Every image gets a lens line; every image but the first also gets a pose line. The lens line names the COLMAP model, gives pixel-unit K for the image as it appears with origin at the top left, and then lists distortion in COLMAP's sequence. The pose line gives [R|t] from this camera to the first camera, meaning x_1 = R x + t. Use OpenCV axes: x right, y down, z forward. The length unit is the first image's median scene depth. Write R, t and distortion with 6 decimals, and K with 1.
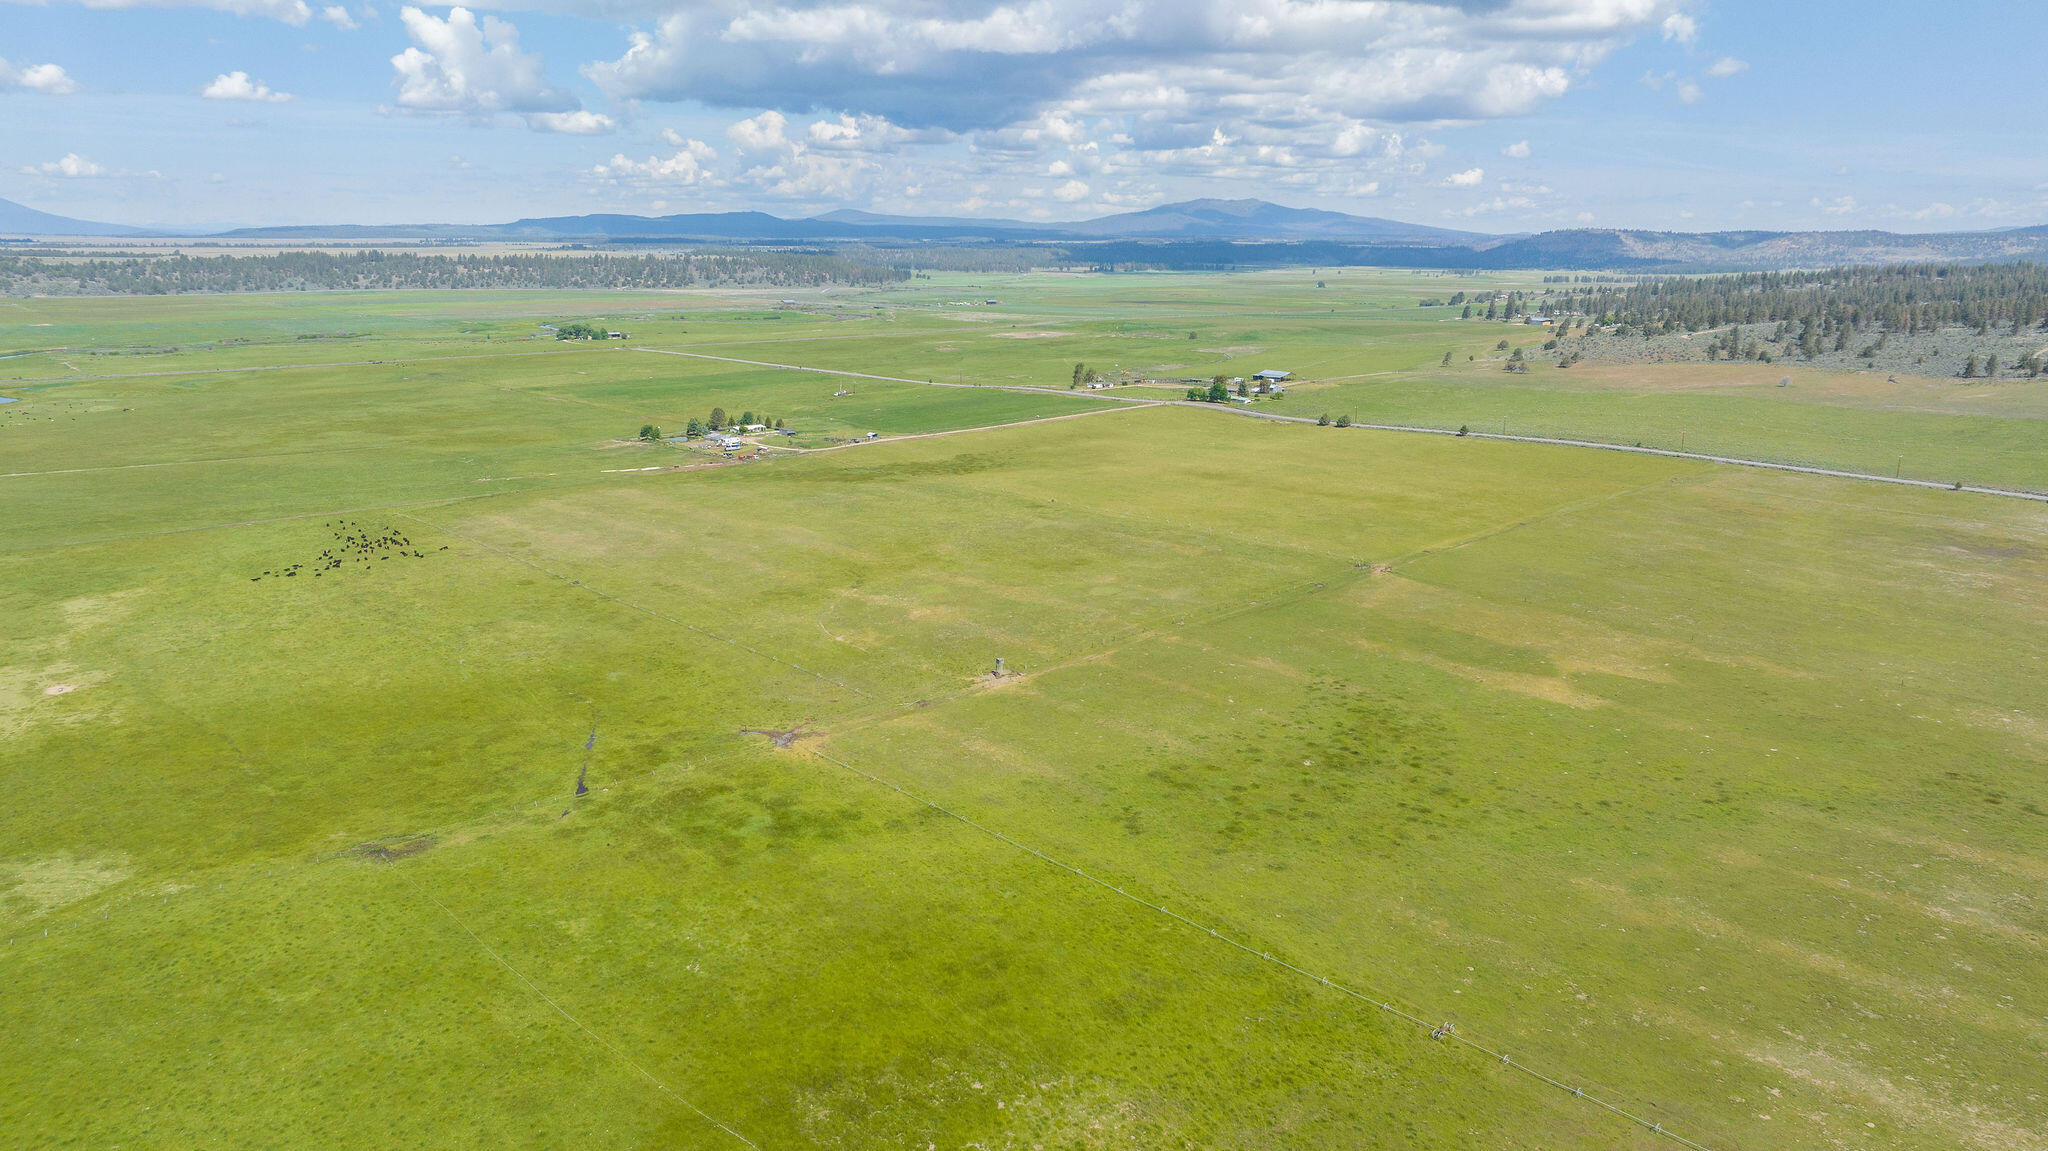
lens RADIAL K [[1451.1, 0, 1031.1], [0, 1451.1, 581.6], [0, 0, 1]] dist [-0.040403, 0.043889]
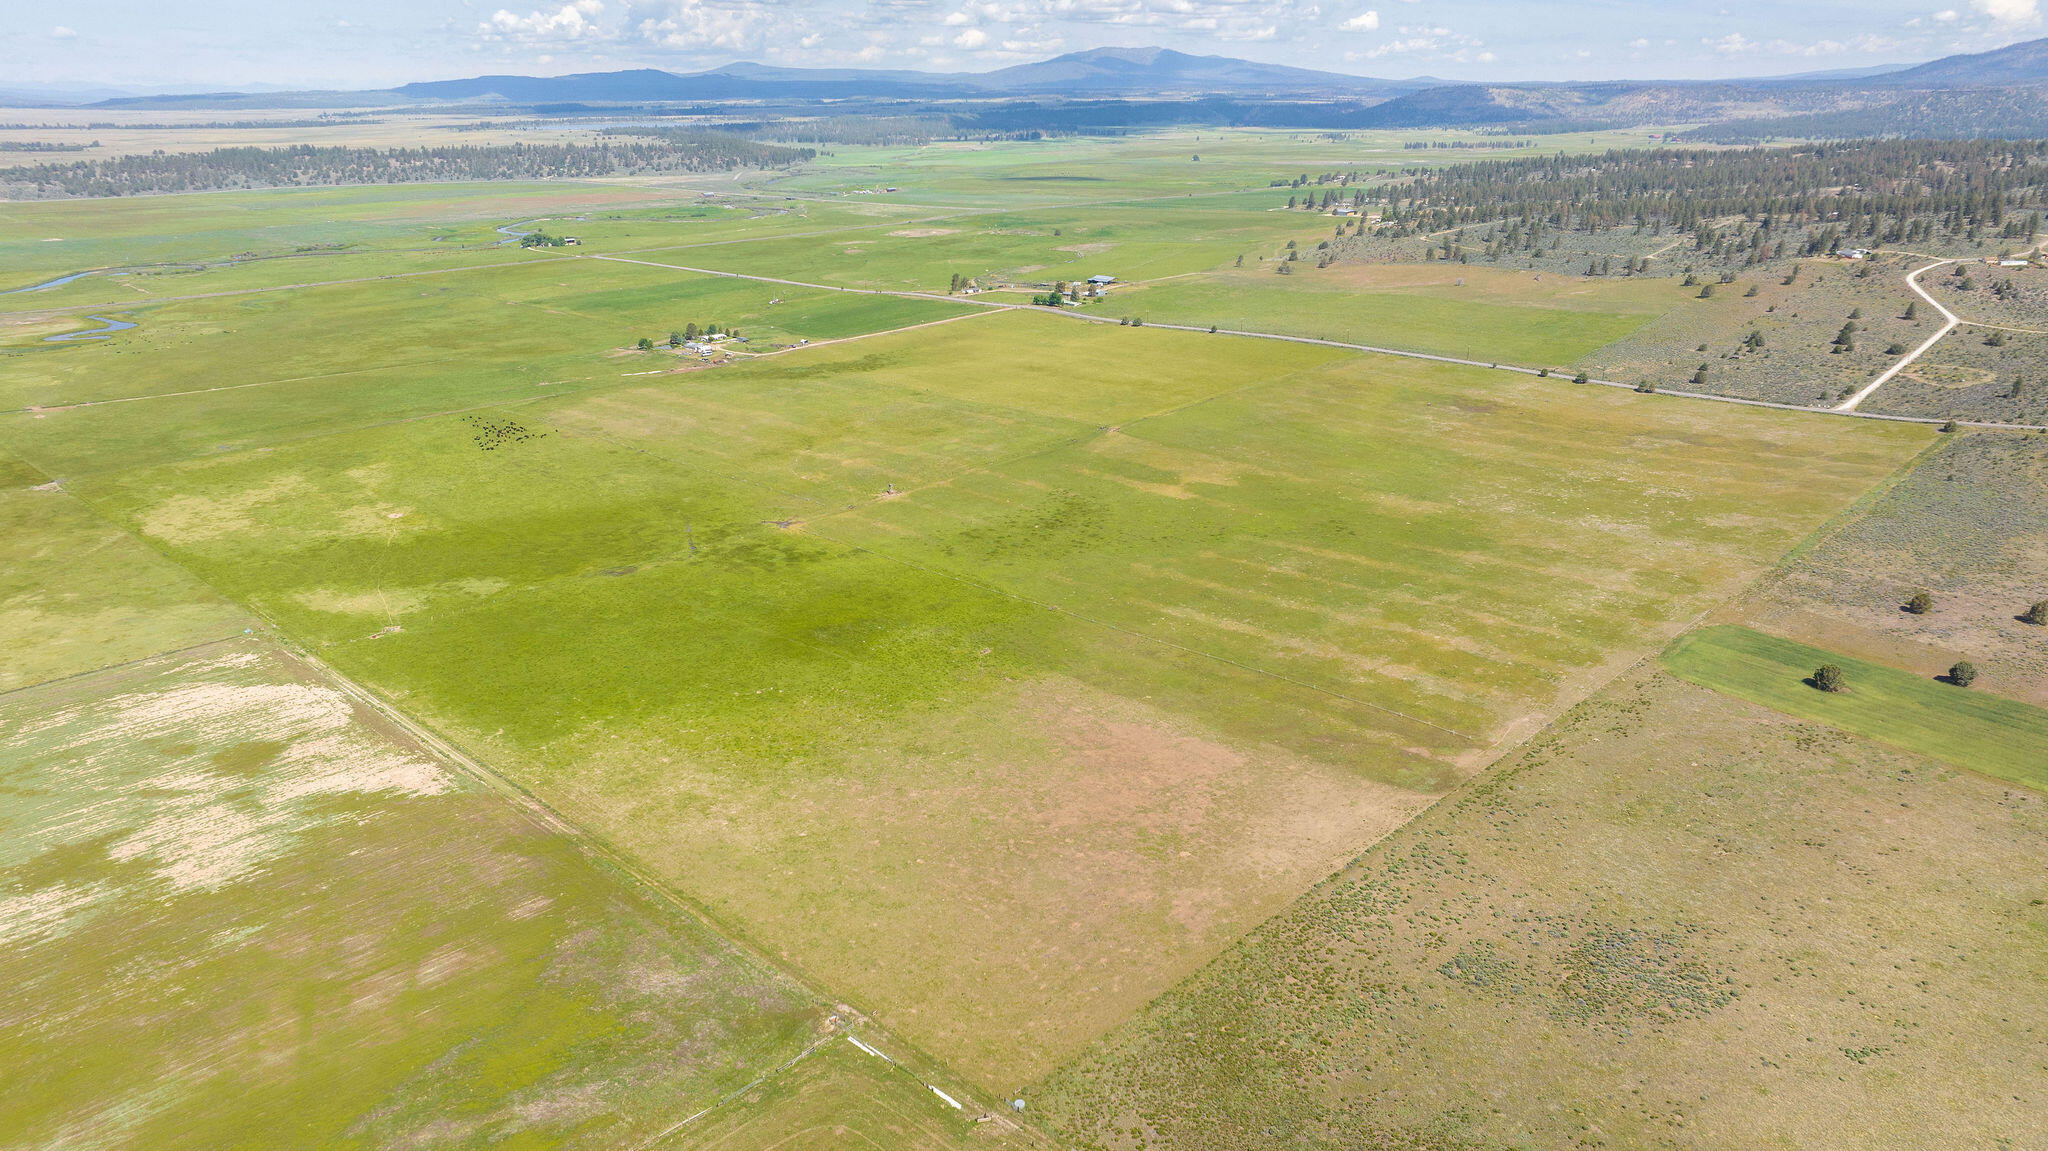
lens RADIAL K [[1451.1, 0, 1022.2], [0, 1451.1, 576.0], [0, 0, 1]] dist [-0.040403, 0.043889]
pose [[0.998202, -0.033496, 0.049704, 0.006357], [0.028616, 0.994985, 0.095838, -0.000548], [-0.052665, -0.094244, 0.994155, -0.111596]]
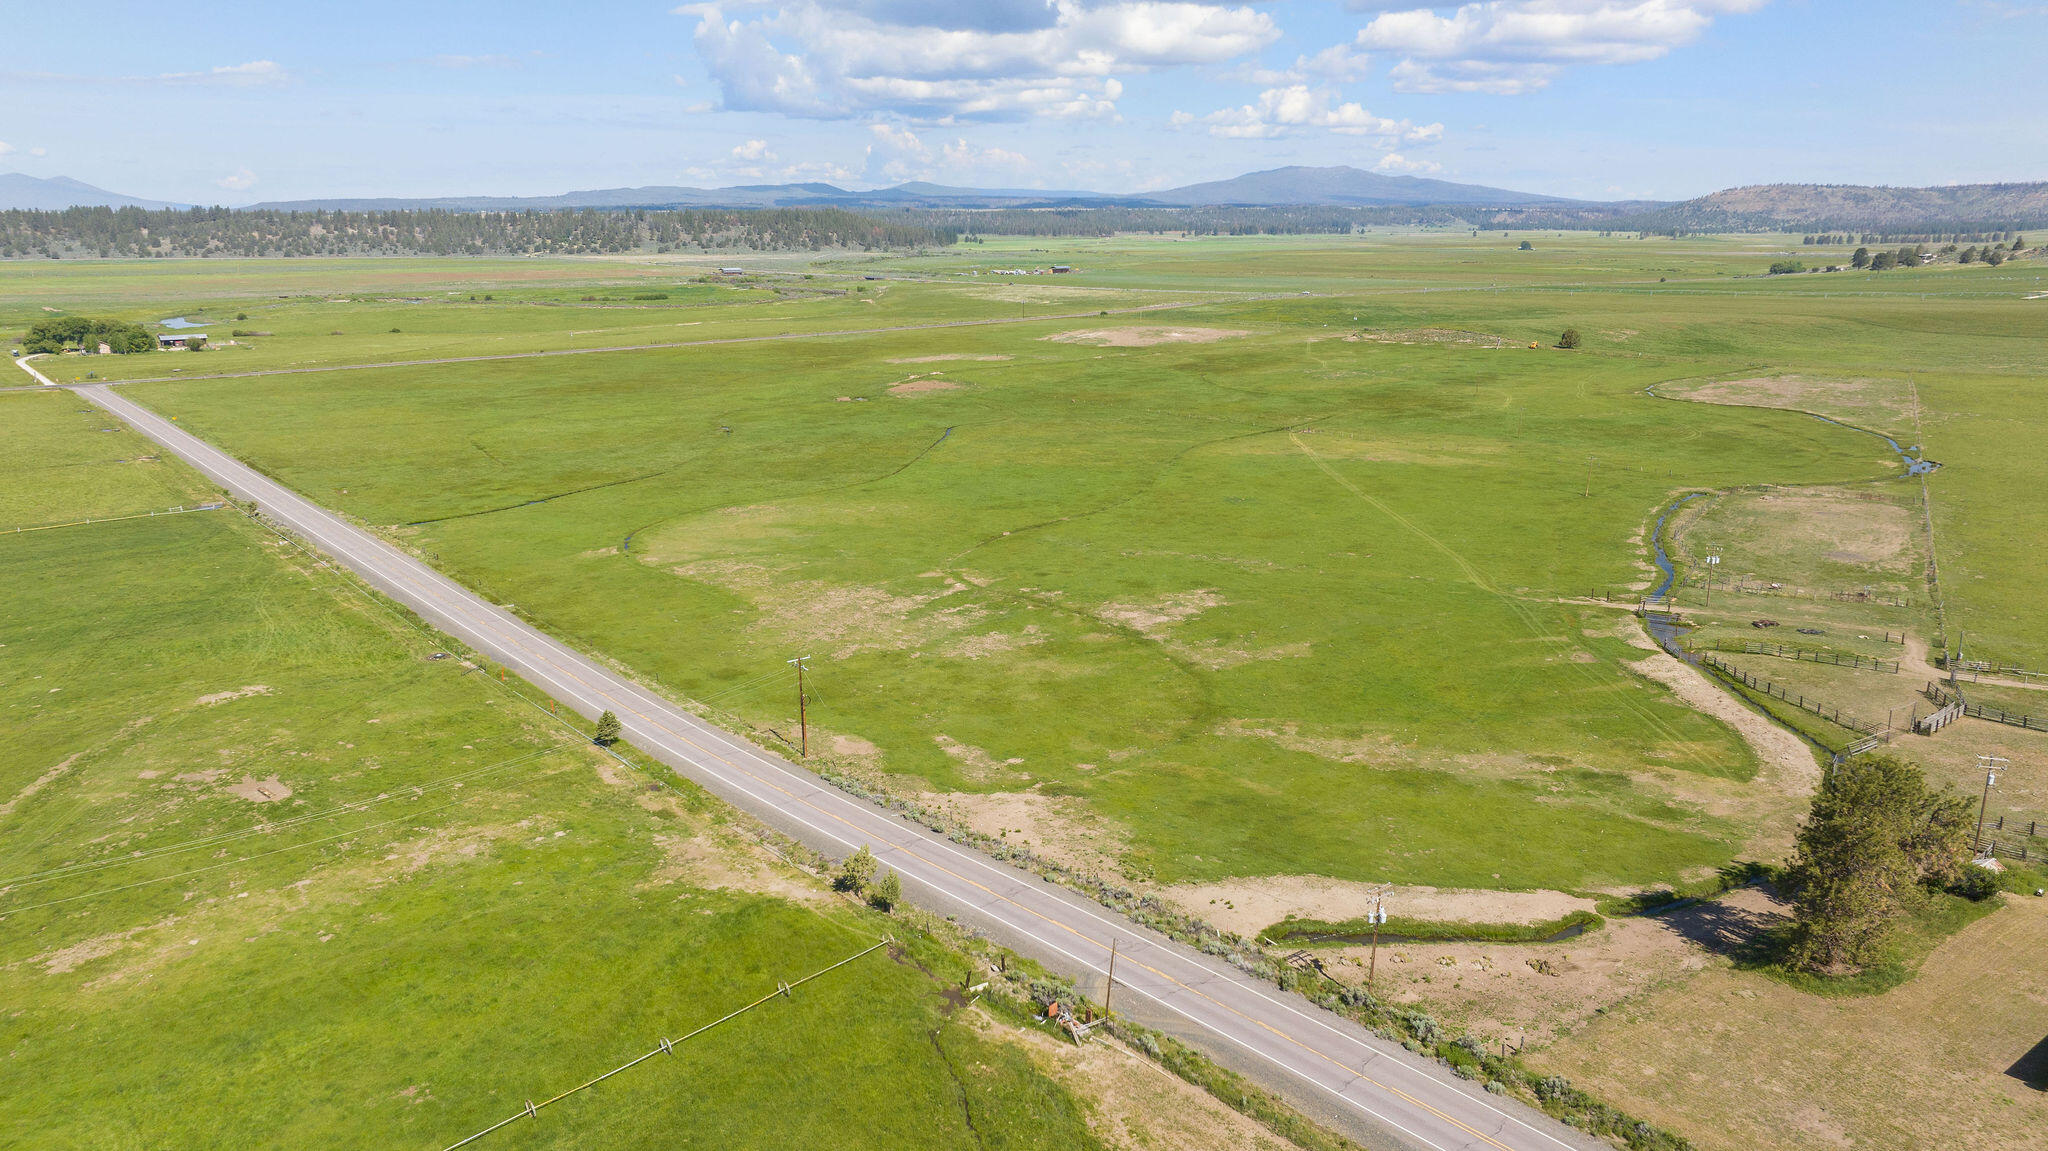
lens RADIAL K [[1451.1, 0, 1039.1], [0, 1451.1, 574.1], [0, 0, 1]] dist [-0.040403, 0.043889]
pose [[0.998969, 0.004289, -0.045186, -0.006405], [-0.003795, 0.999932, 0.010998, -0.054526], [0.045230, -0.010815, 0.998918, 0.297816]]
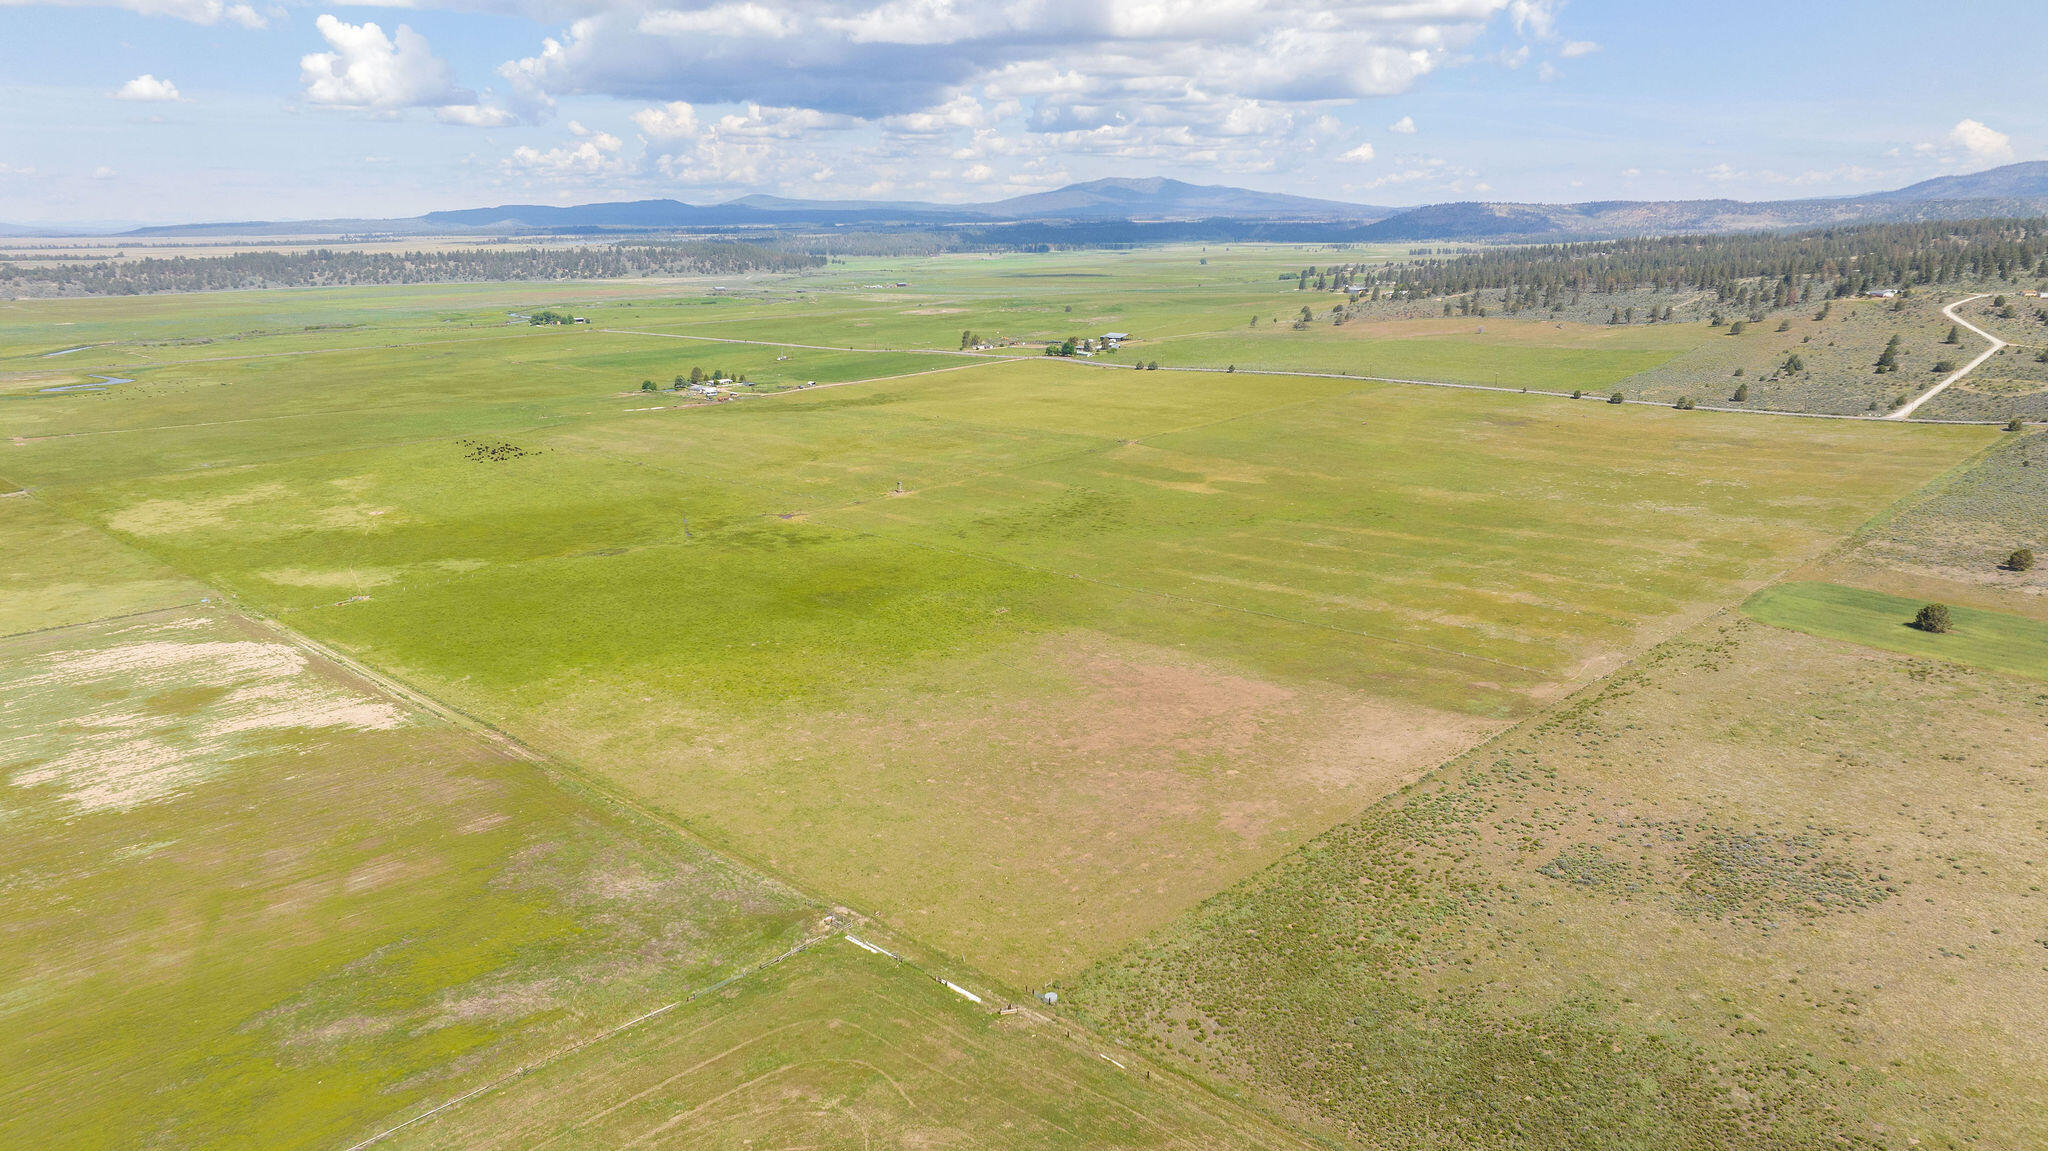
lens RADIAL K [[1451.1, 0, 1022.7], [0, 1451.1, 574.5], [0, 0, 1]] dist [-0.040403, 0.043889]
pose [[0.998390, -0.031709, 0.047031, 0.005250], [0.031309, 0.999467, 0.009218, 0.018883], [-0.047299, -0.007730, 0.998851, -0.099228]]
